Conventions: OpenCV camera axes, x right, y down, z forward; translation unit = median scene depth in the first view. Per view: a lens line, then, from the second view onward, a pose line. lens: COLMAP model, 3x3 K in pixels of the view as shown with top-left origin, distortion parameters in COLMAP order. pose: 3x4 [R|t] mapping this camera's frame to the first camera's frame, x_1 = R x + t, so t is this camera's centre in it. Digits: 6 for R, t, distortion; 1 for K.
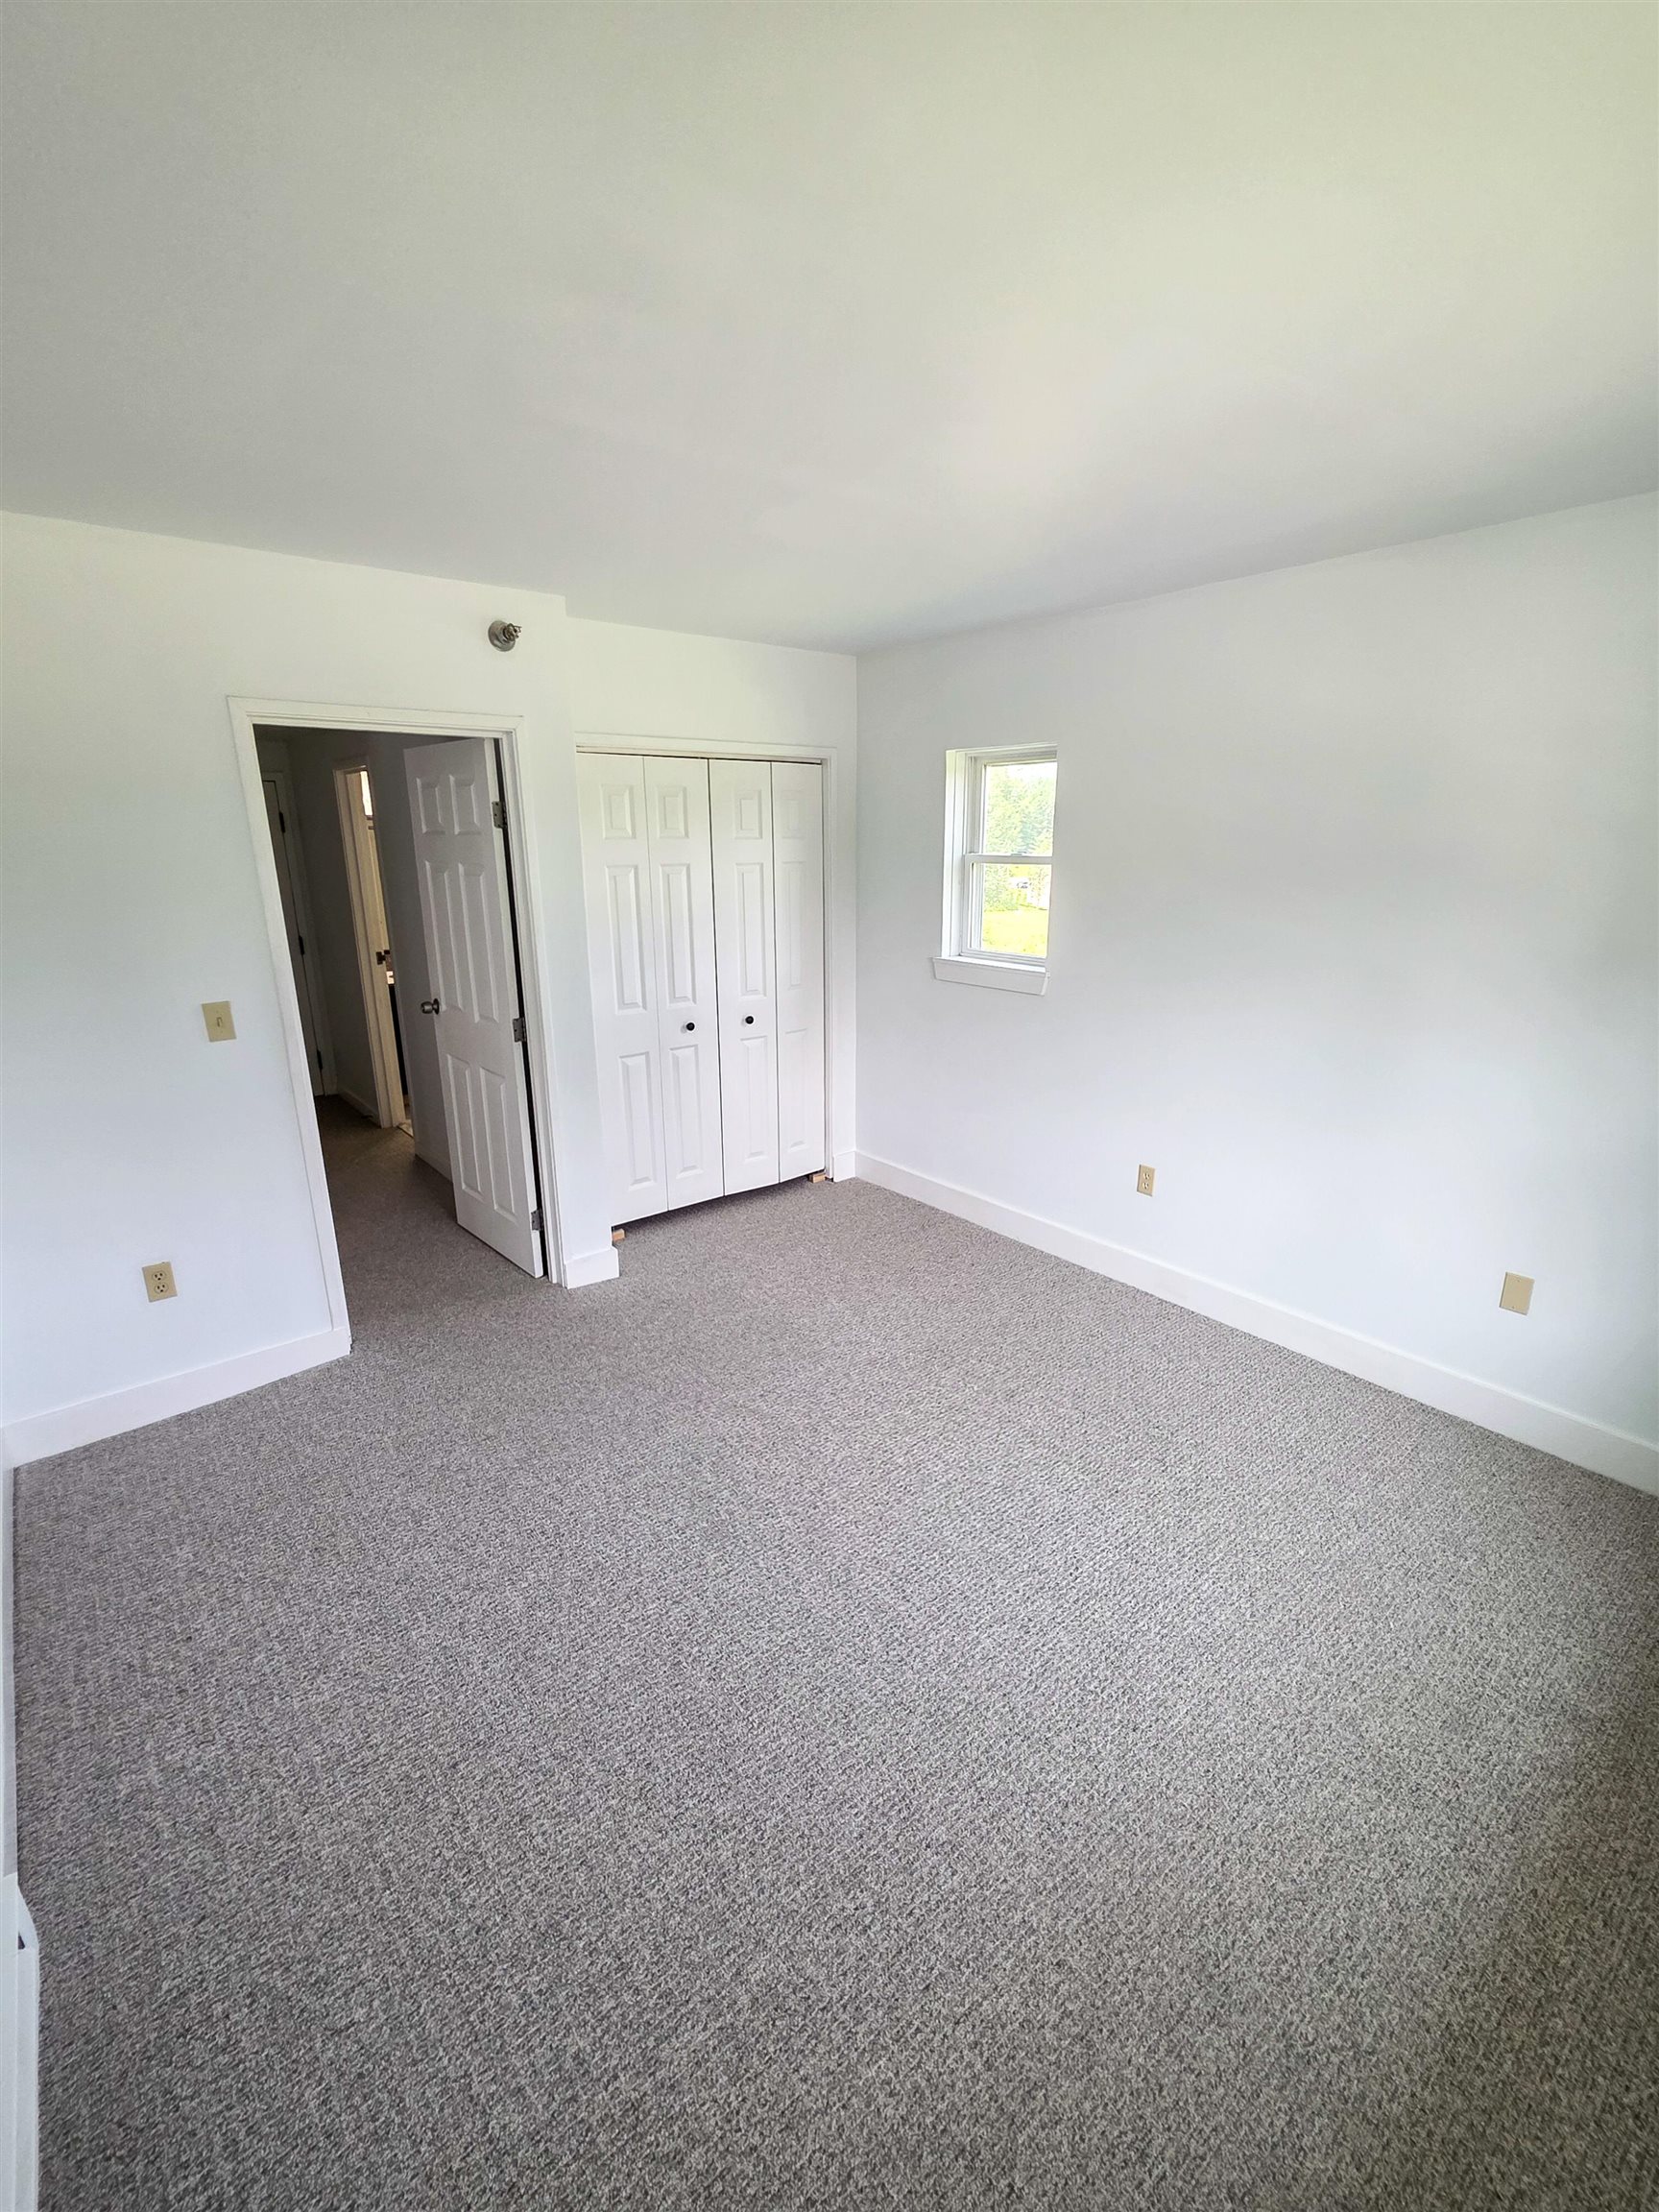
lens RADIAL K [[970.2, 0, 845.6], [0, 970.2, 1111.8], [0, 0, 1]] dist [0.001422, 0.000742]
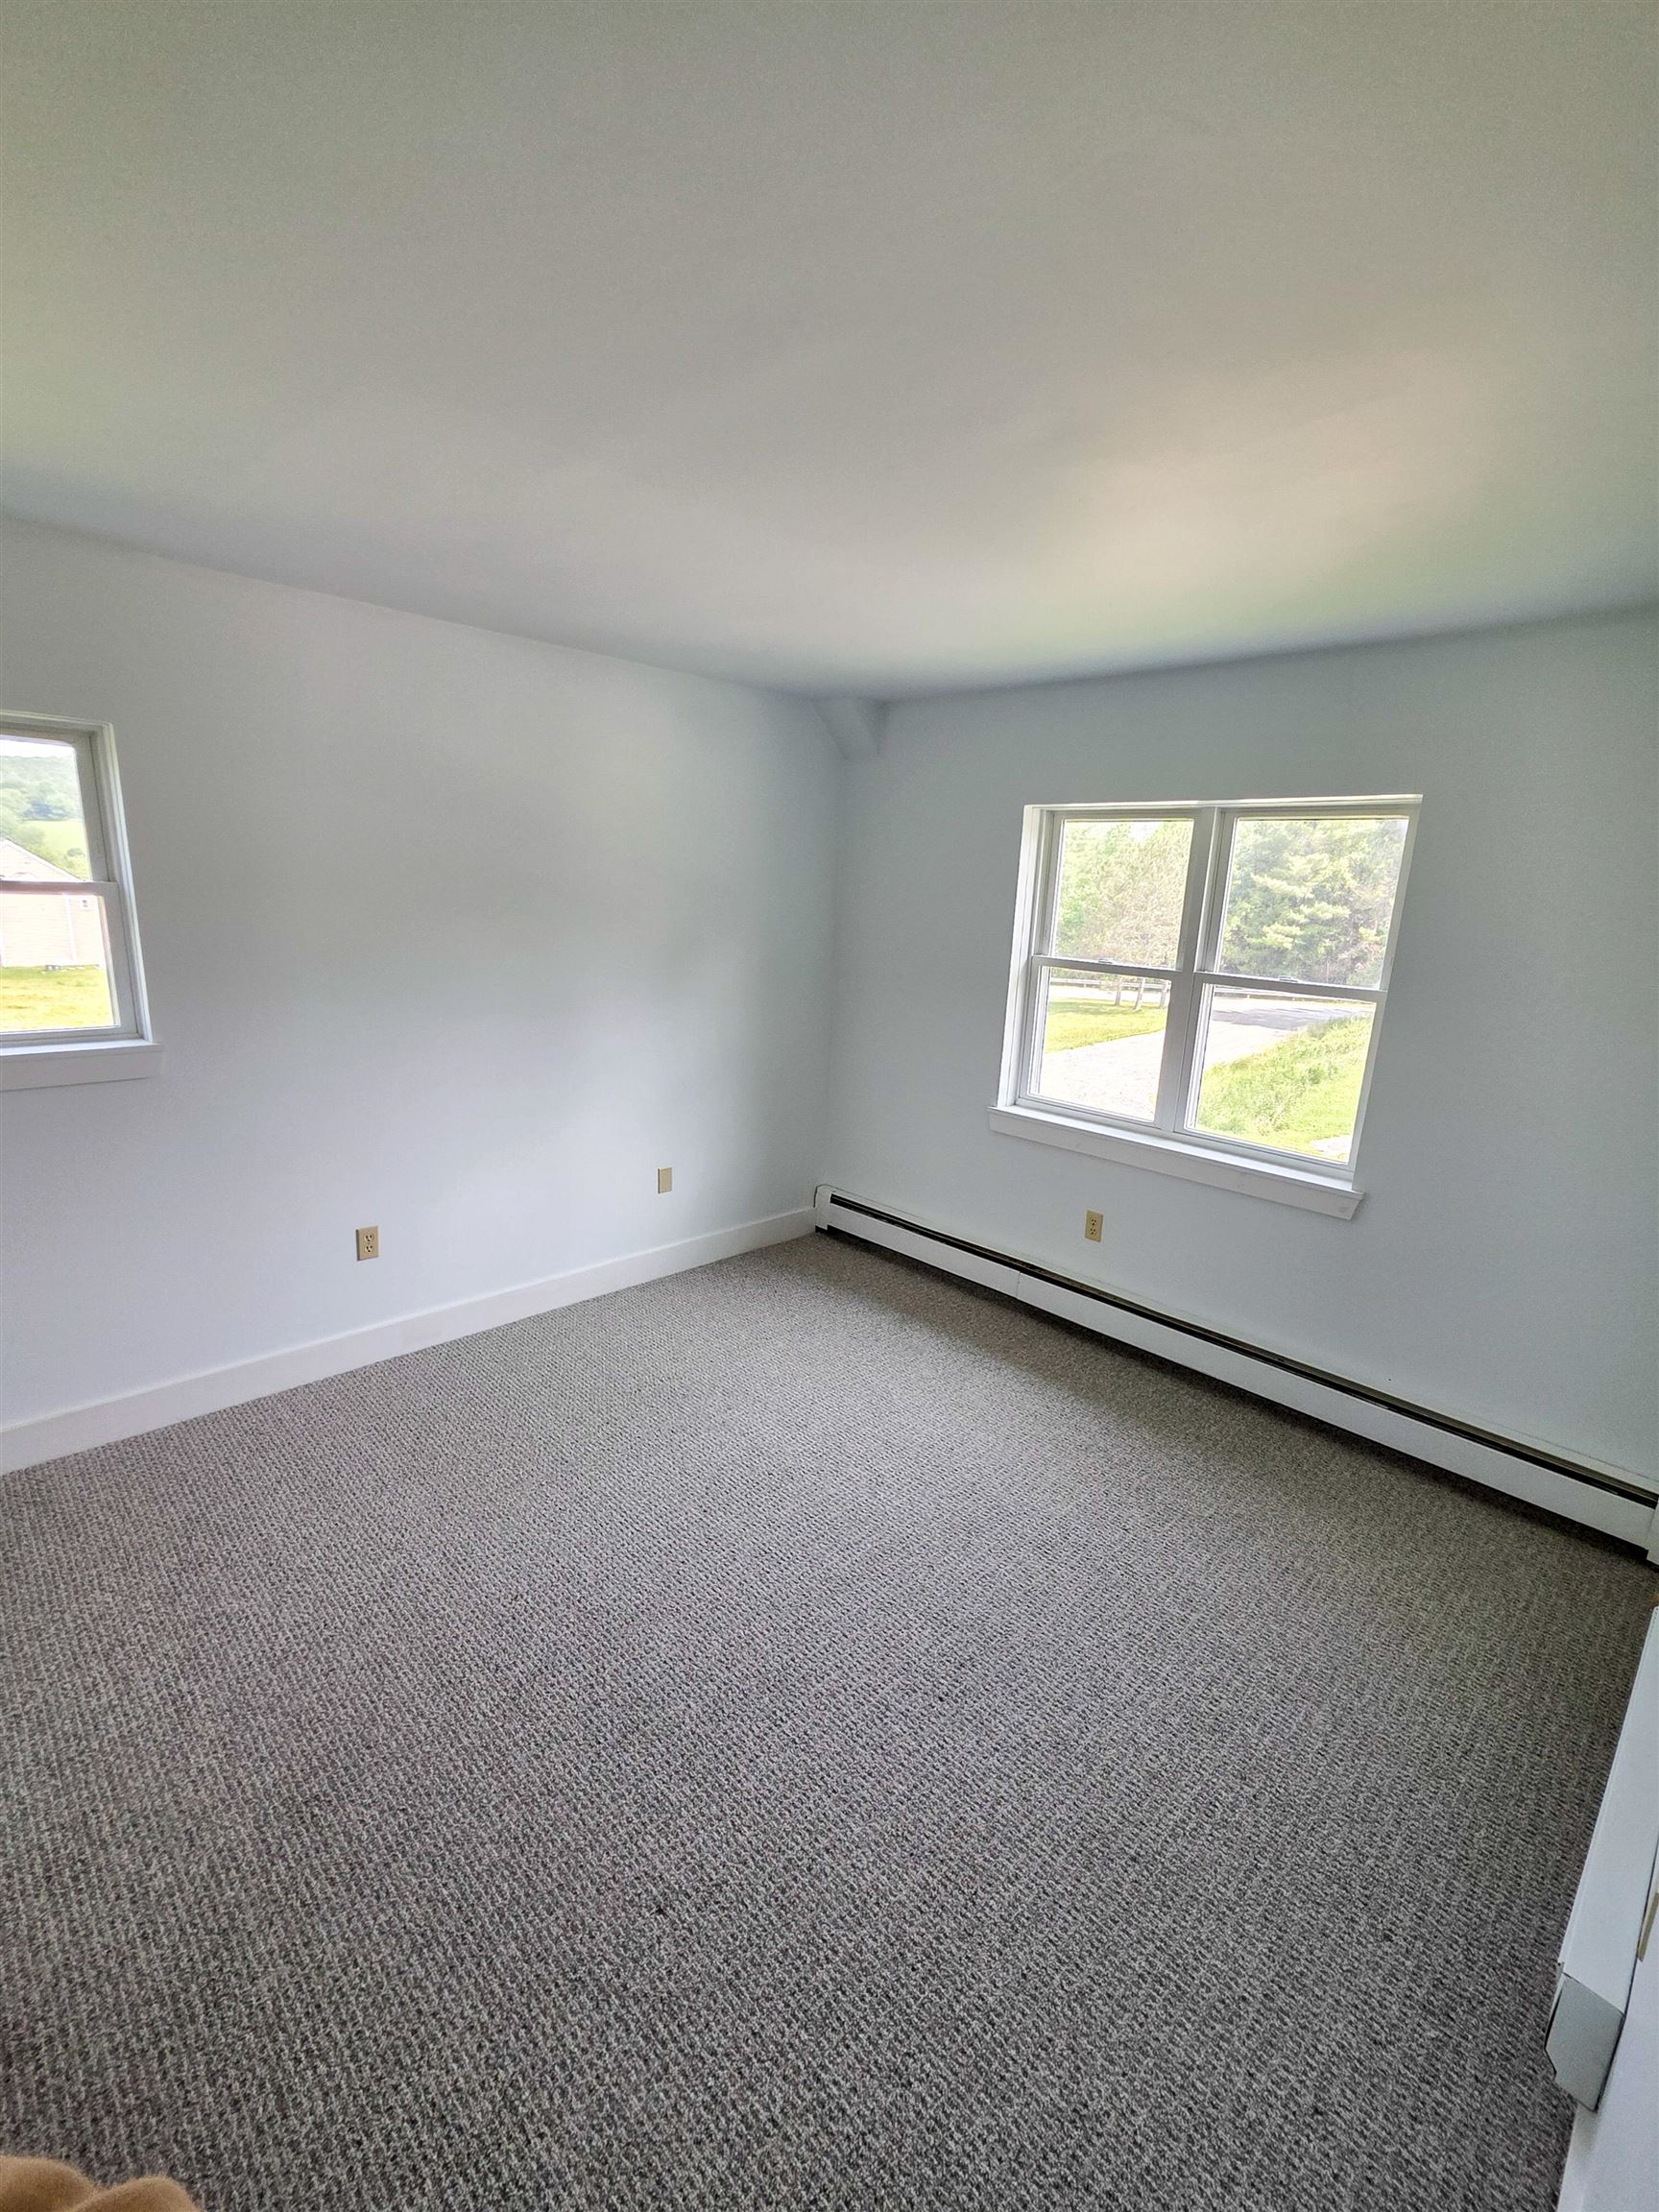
lens RADIAL K [[970.2, 0, 845.6], [0, 970.2, 1111.8], [0, 0, 1]] dist [0.001422, 0.000742]
pose [[-0.090424, -0.233361, 0.968177, -0.754927], [0.227758, 0.941550, 0.248215, -0.218942], [-0.969510, 0.242955, -0.031989, 0.748664]]
